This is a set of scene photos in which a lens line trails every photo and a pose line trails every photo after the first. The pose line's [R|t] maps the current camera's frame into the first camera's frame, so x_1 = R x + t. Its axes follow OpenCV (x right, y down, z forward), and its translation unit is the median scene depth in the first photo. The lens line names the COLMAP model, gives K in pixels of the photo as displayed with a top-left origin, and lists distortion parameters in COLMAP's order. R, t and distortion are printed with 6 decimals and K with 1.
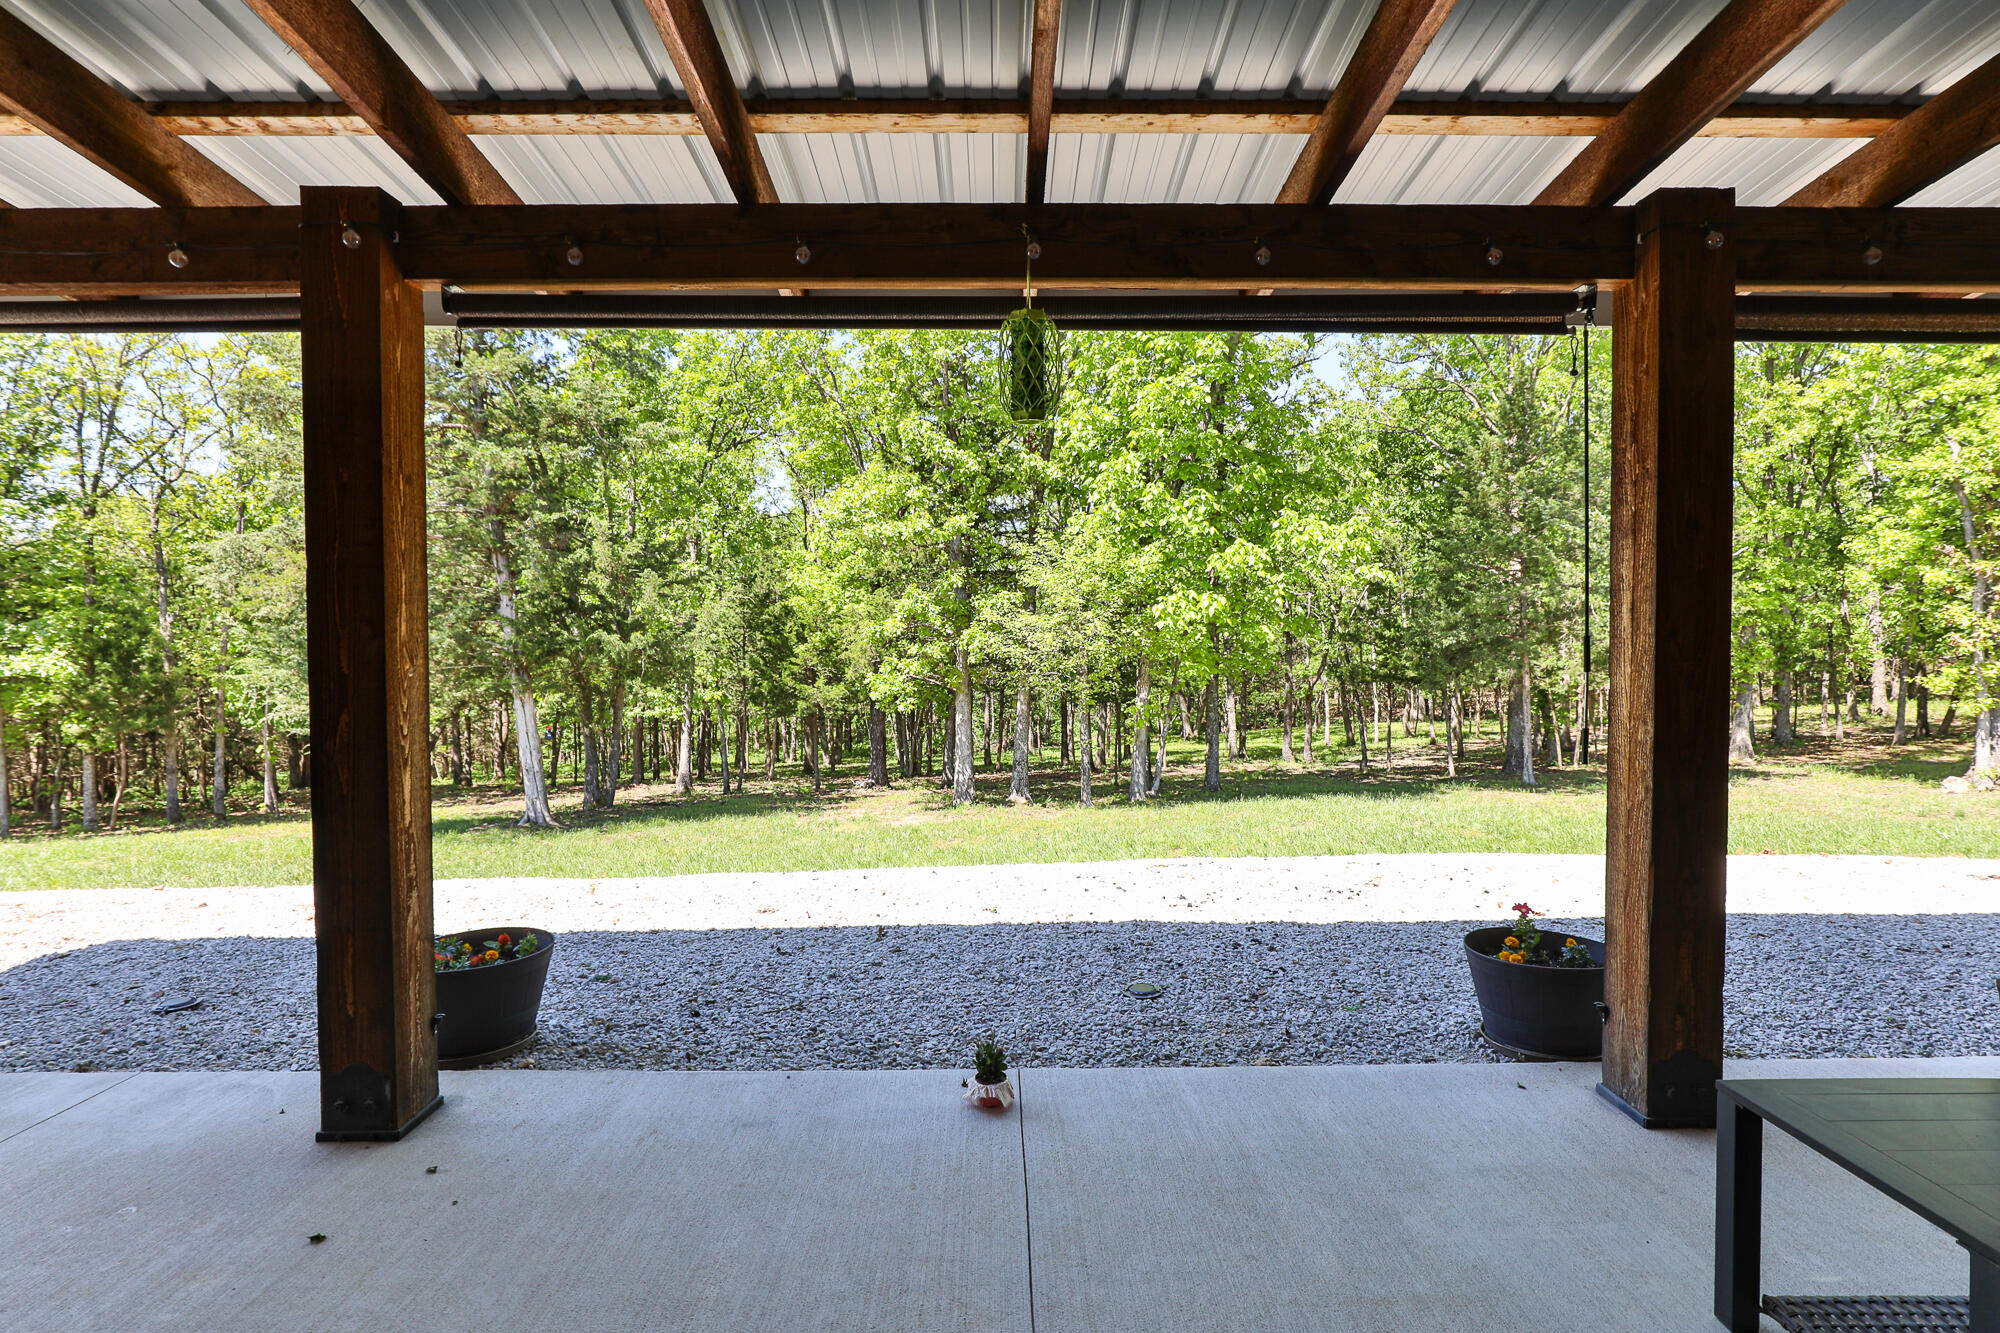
lens RADIAL K [[1003.4, 0, 1002.2], [0, 1003.4, 664.6], [0, 0, 1]] dist [-0.003612, -0.000726]
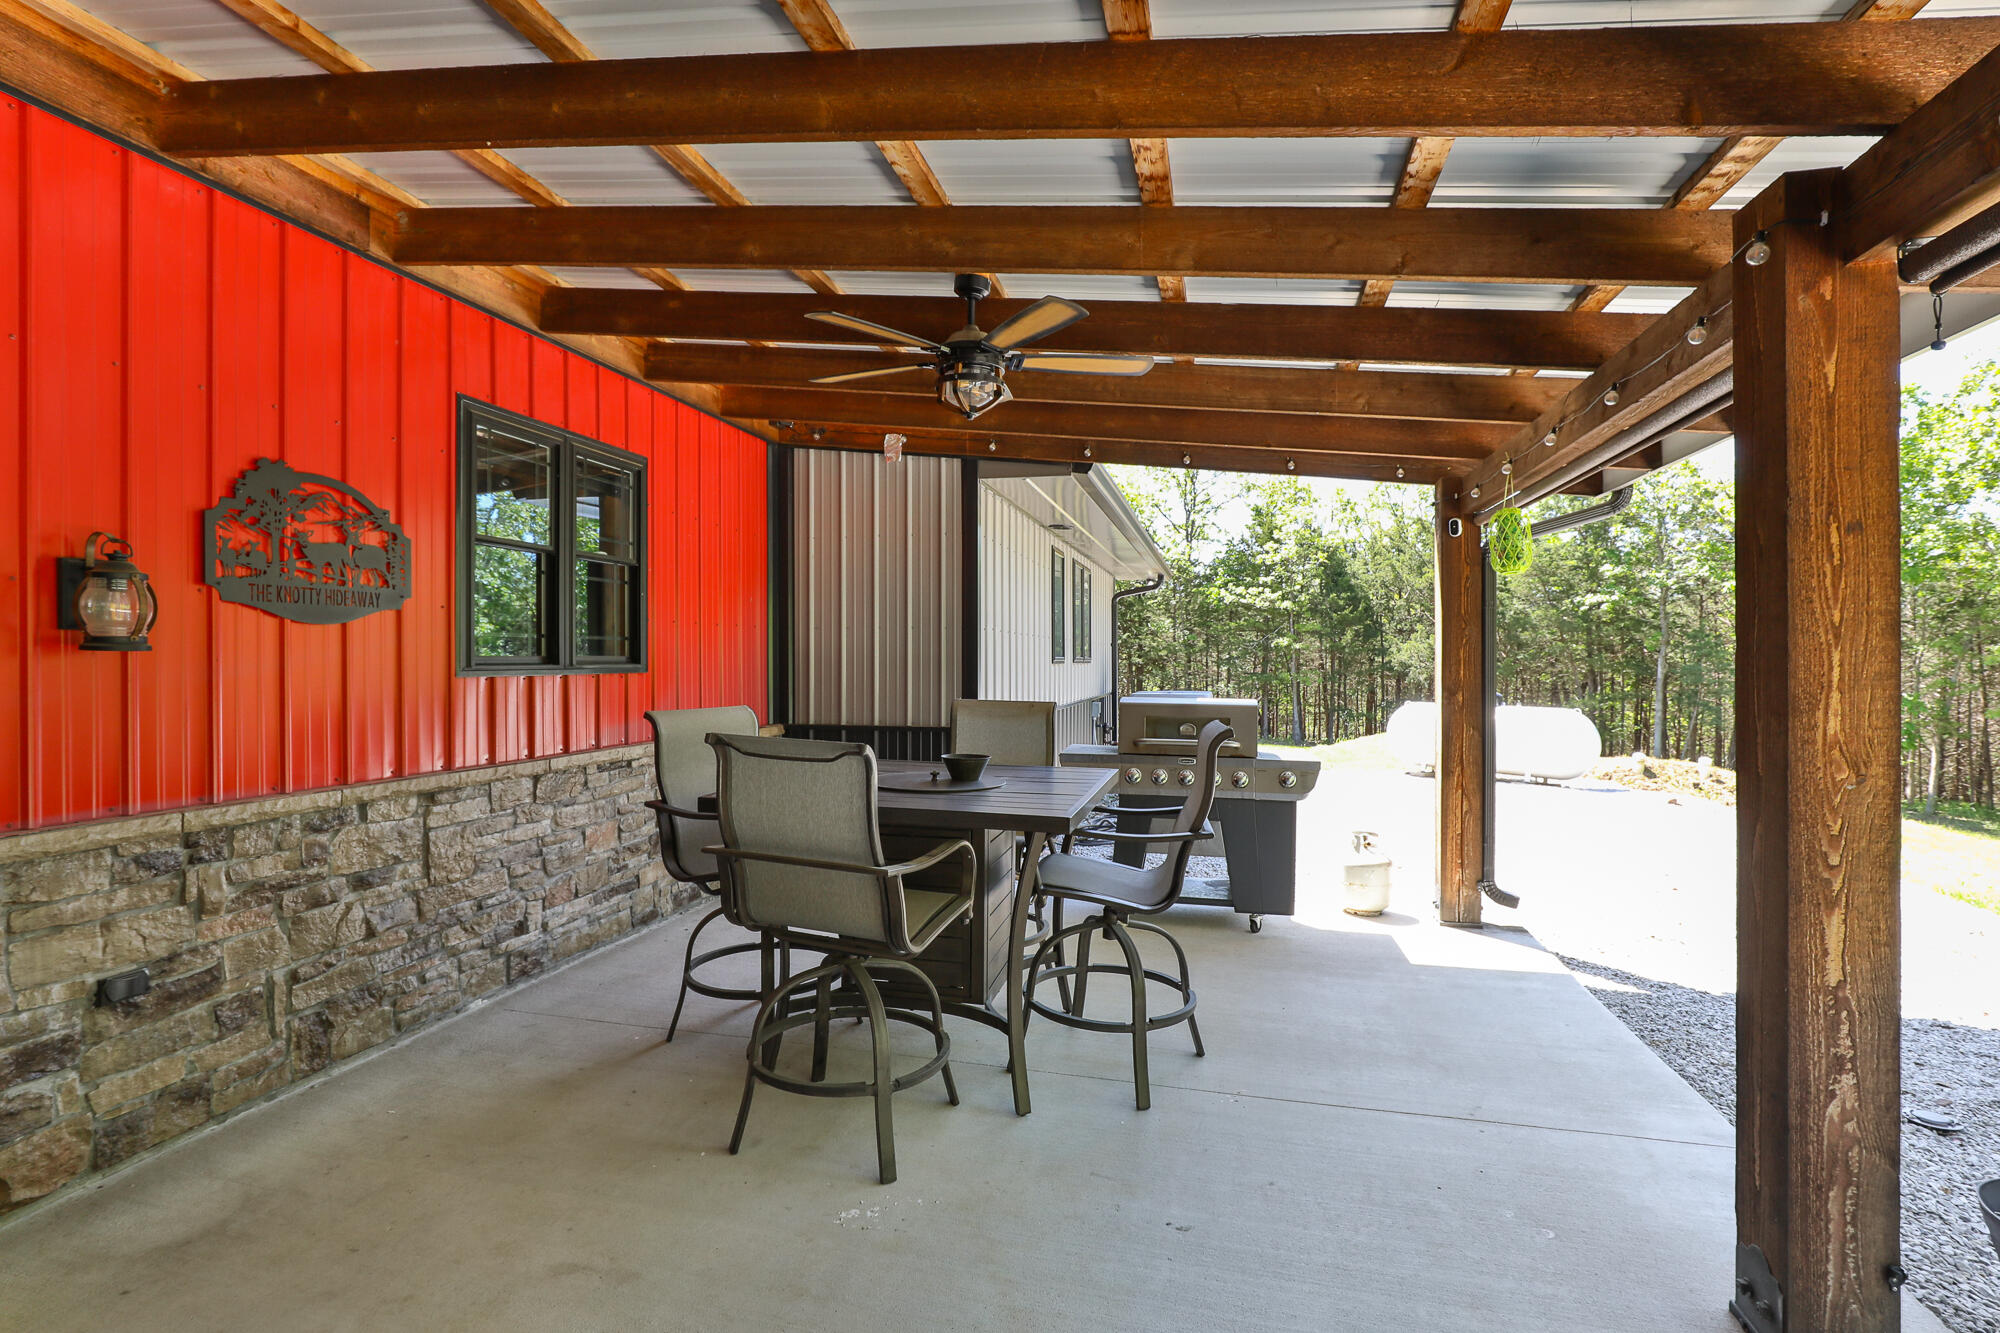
lens RADIAL K [[969.2, 0, 1000.9], [0, 969.2, 658.4], [0, 0, 1]] dist [-0.015240, 0.000211]
pose [[-0.234334, 0.002438, -0.972153, 0.257247], [-0.021646, 0.999736, 0.007725, -0.078432], [0.971915, 0.022853, -0.234219, 0.552654]]
